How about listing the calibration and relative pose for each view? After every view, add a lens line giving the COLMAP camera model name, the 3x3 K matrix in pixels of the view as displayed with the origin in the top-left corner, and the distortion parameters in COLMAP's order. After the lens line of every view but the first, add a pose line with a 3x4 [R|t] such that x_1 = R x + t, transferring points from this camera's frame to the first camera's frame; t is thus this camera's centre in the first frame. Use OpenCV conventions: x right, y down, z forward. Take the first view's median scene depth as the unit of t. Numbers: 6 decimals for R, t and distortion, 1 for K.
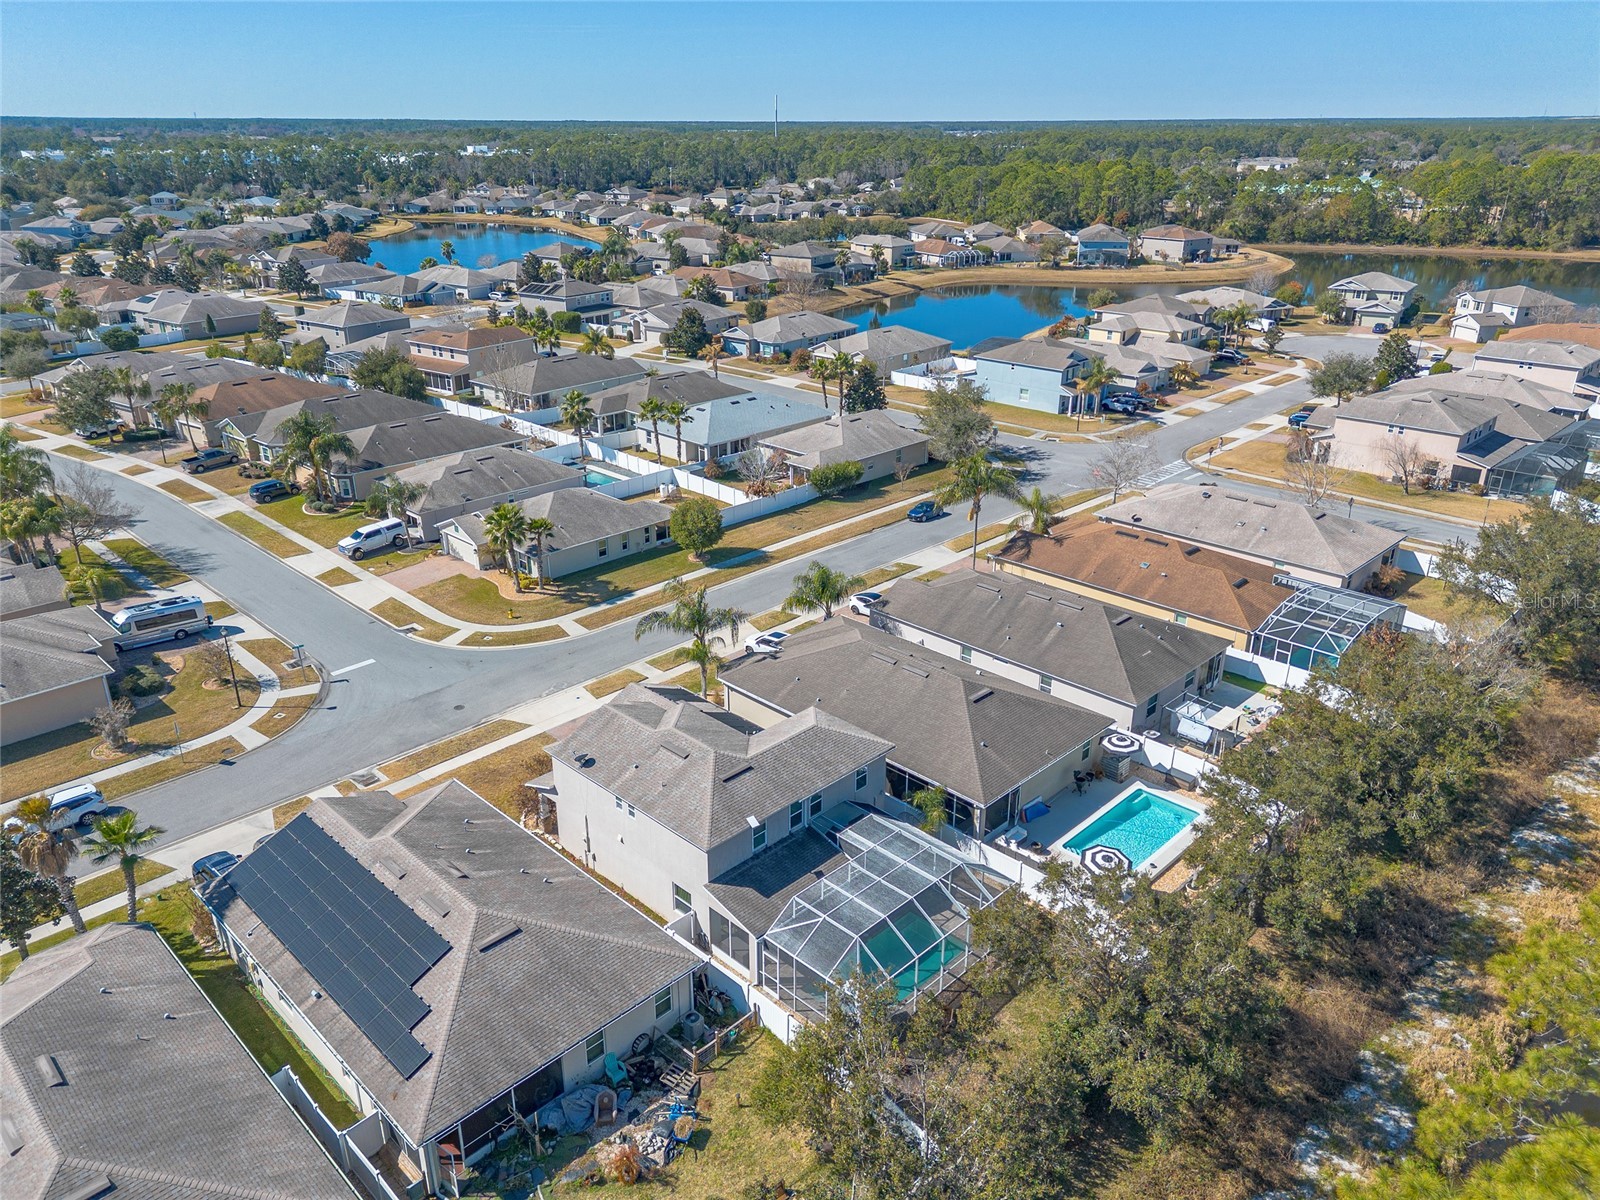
lens RADIAL K [[1128.9, 0, 798.8], [0, 1128.9, 606.1], [0, 0, 1]] dist [0.087500, -0.093755]
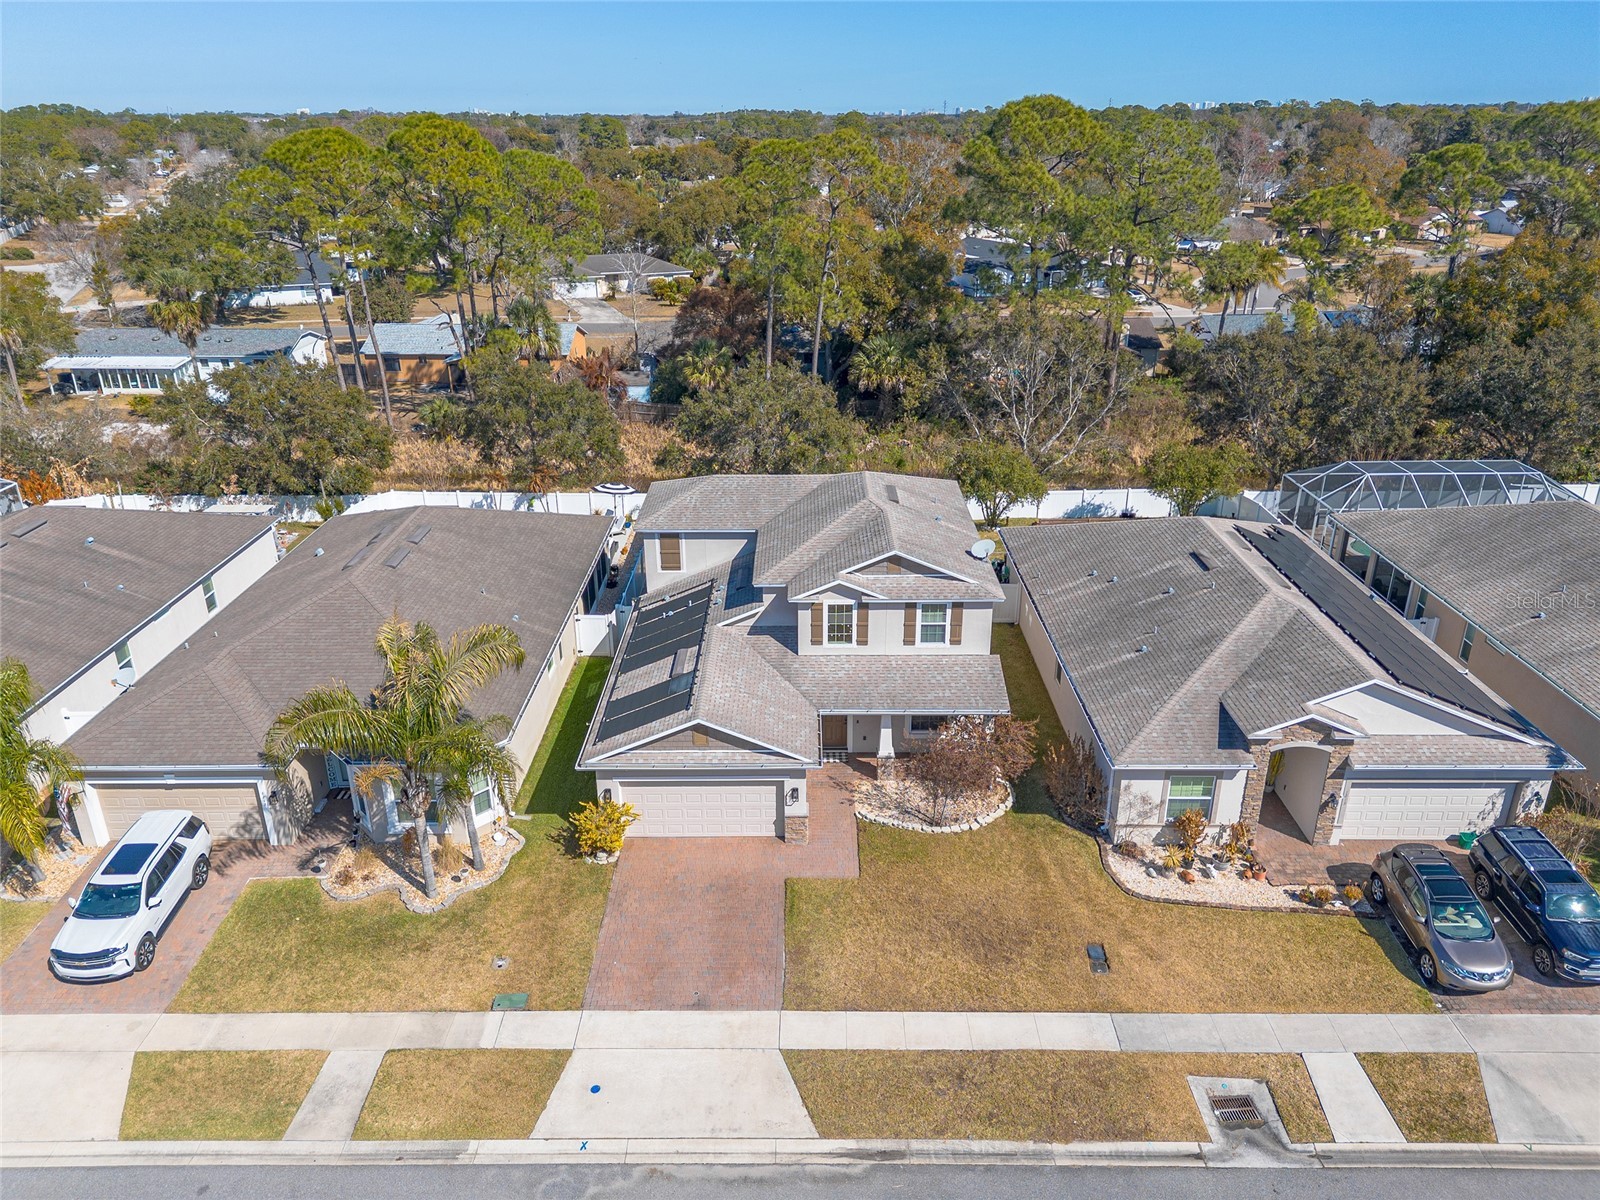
lens RADIAL K [[1128.9, 0, 798.8], [0, 1128.9, 606.1], [0, 0, 1]] dist [0.087500, -0.093755]
pose [[-0.699034, -0.279814, 0.658070, -0.275033], [0.284444, 0.735523, 0.614897, -0.141968], [-0.656082, 0.617018, -0.434564, 0.664308]]
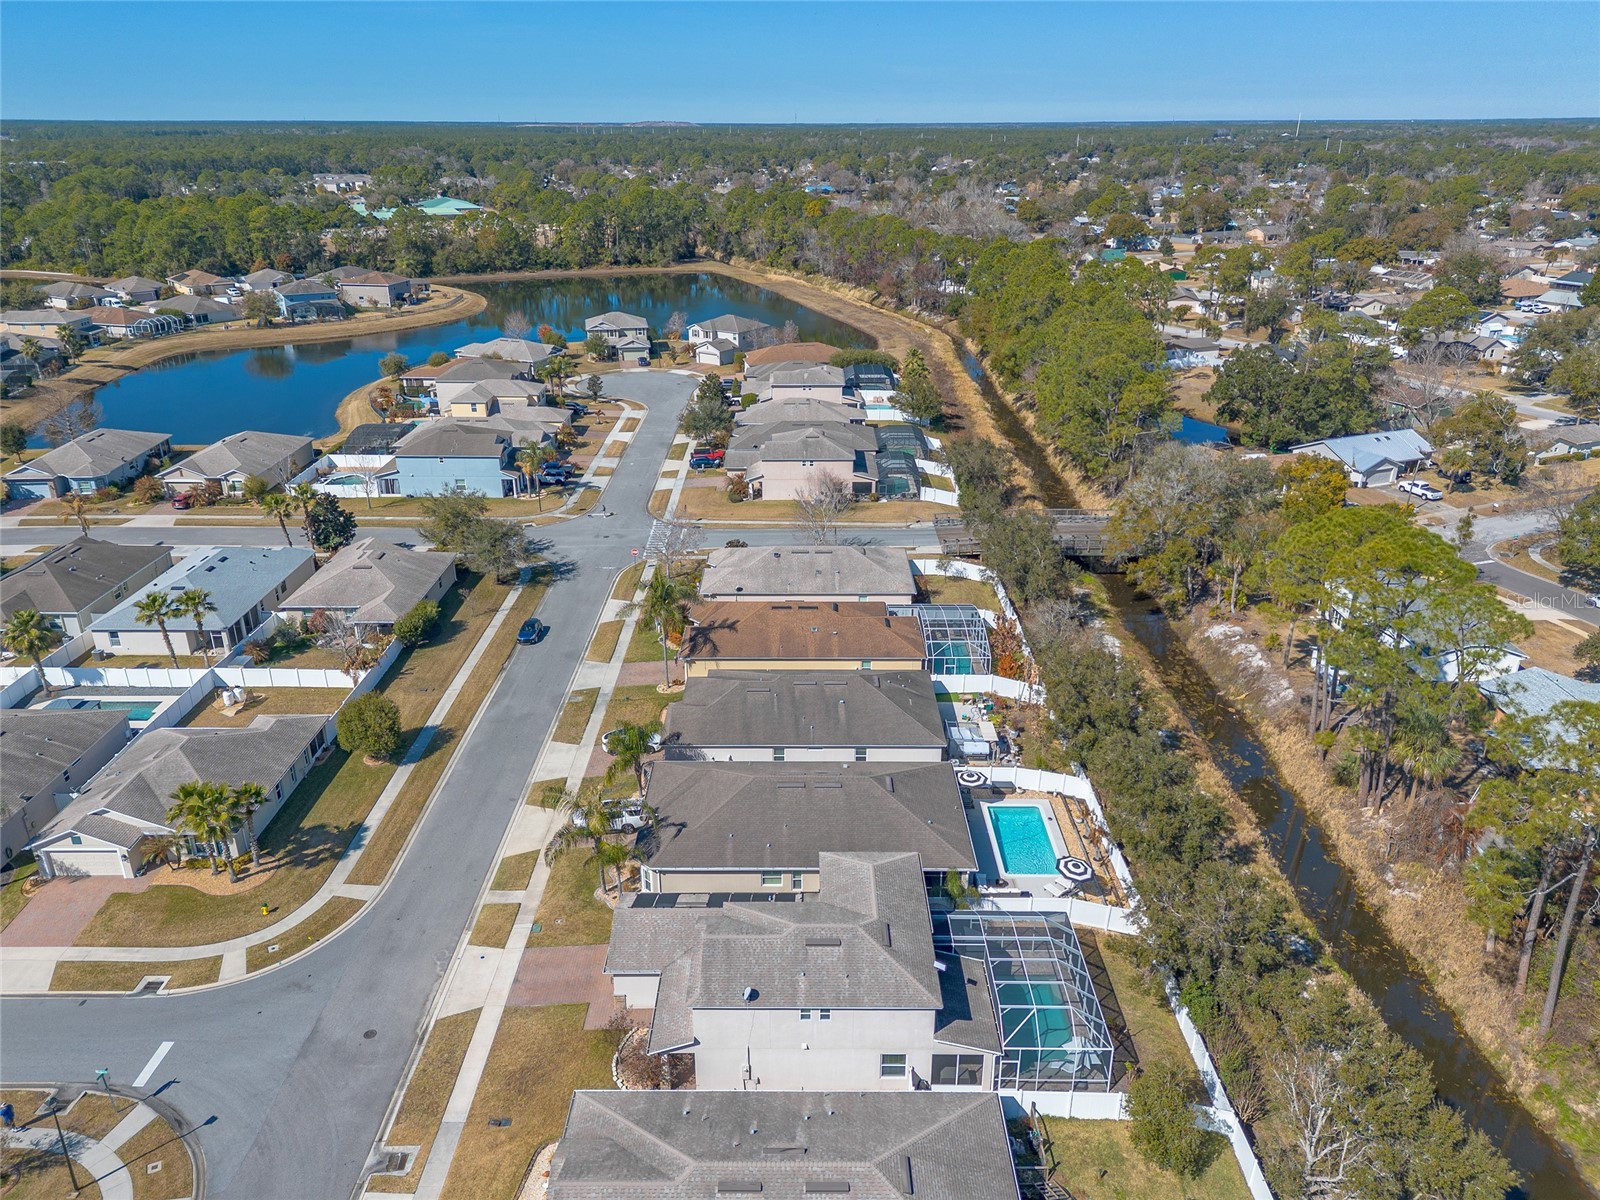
lens RADIAL K [[1128.9, 0, 798.8], [0, 1128.9, 606.1], [0, 0, 1]] dist [0.087500, -0.093755]
pose [[0.715790, -0.274067, 0.642287, -0.340478], [0.275052, 0.956064, 0.101429, -0.135906], [-0.641866, 0.104061, 0.759723, 0.078498]]
